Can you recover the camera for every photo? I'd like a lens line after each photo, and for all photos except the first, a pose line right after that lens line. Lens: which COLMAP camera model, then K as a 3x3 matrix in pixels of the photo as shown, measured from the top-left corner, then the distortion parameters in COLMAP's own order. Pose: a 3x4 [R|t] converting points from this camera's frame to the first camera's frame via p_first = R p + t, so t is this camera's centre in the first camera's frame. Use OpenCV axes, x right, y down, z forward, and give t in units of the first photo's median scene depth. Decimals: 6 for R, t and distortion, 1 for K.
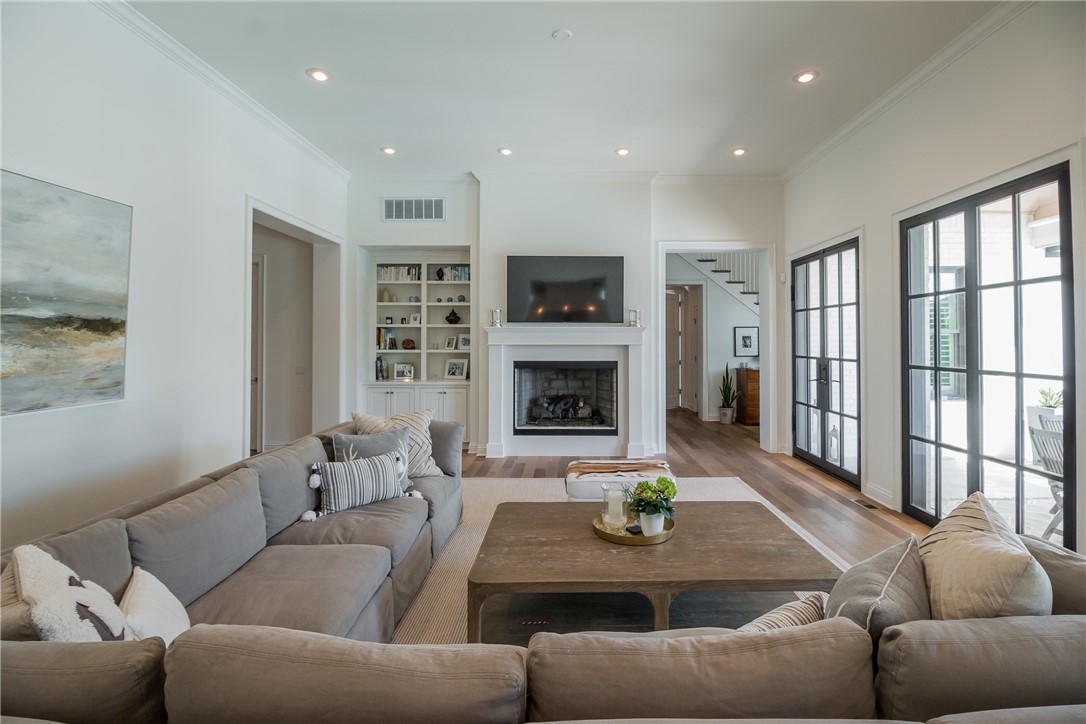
lens RADIAL K [[557.0, 0, 545.4], [0, 557.0, 331.3], [0, 0, 1]] dist [0.000498, -0.000178]
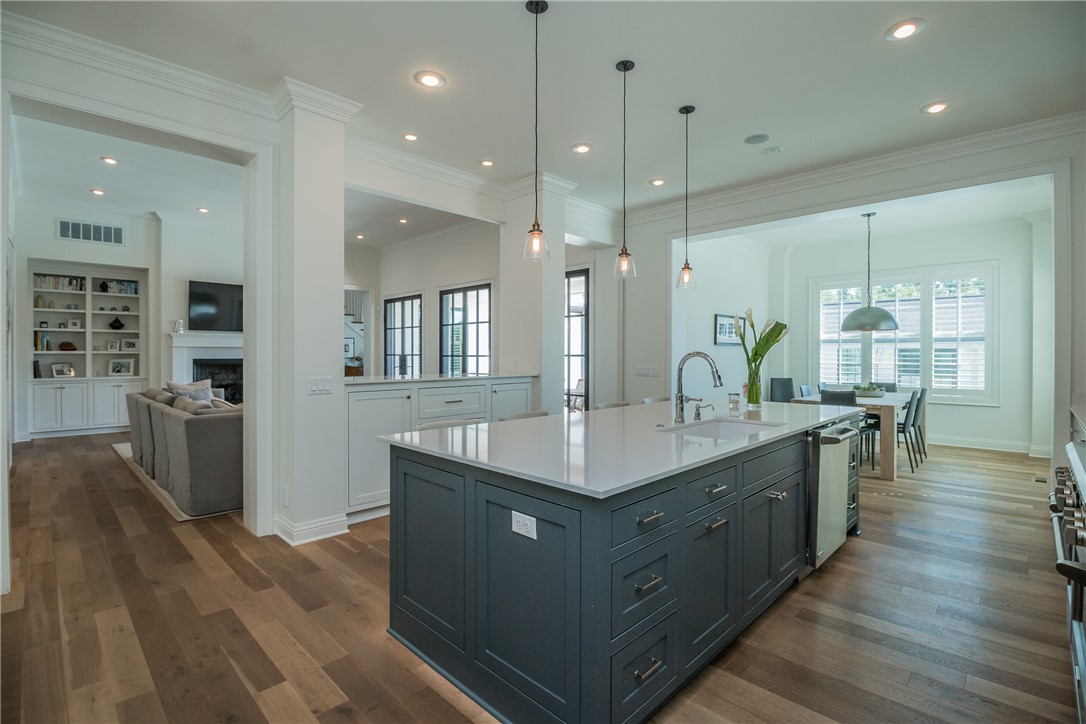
lens RADIAL K [[507.6, 0, 534.3], [0, 507.6, 353.2], [0, 0, 1]] dist [-0.008388, -0.000996]
pose [[0.717567, 0.000459, 0.696490, -0.287289], [-0.013936, 0.999809, 0.013699, 0.010269], [-0.696350, -0.019536, 0.717436, -0.411519]]
